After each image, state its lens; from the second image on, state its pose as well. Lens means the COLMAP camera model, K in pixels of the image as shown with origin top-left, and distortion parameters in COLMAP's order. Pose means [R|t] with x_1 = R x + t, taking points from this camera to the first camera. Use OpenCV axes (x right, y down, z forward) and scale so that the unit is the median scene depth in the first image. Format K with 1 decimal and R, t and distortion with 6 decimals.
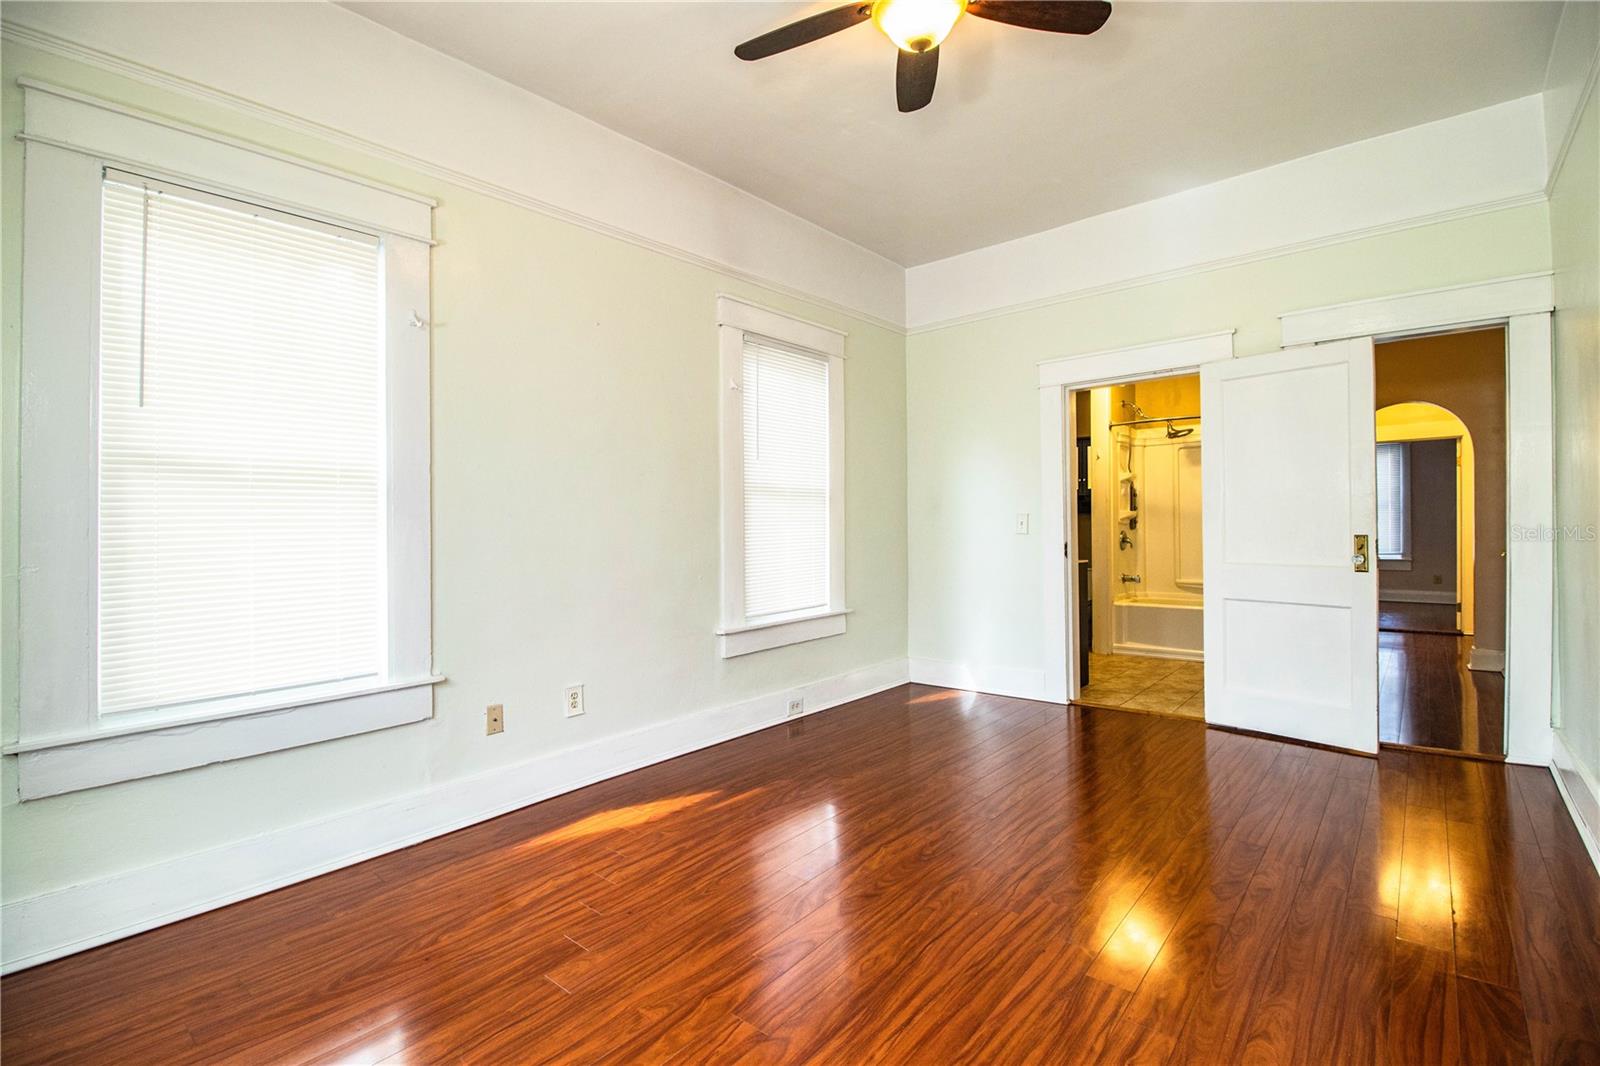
lens RADIAL K [[720.0, 0, 801.3], [0, 720.0, 535.1], [0, 0, 1]] dist [-0.024481, -0.000041]
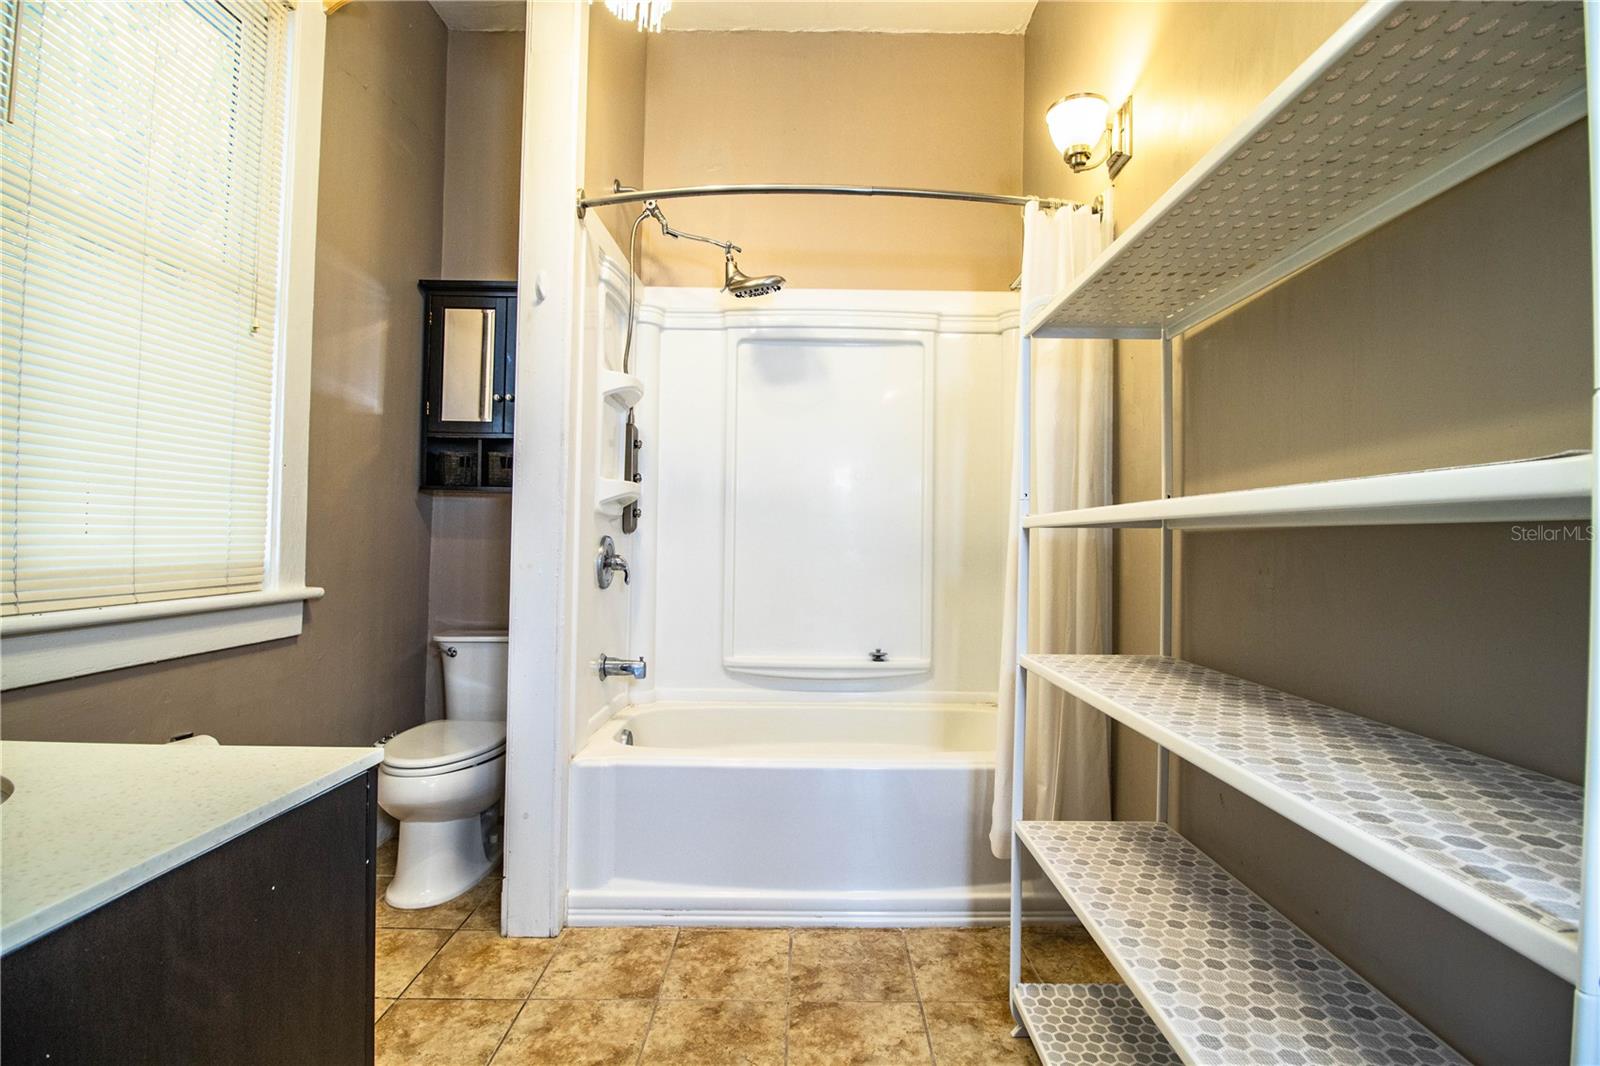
lens RADIAL K [[720.0, 0, 801.3], [0, 720.0, 535.1], [0, 0, 1]] dist [-0.024481, -0.000041]
pose [[0.756073, 0.032351, 0.653687, 0.286939], [-0.020302, 0.999456, -0.025981, 0.001521], [-0.654172, 0.006373, 0.756319, 0.660913]]
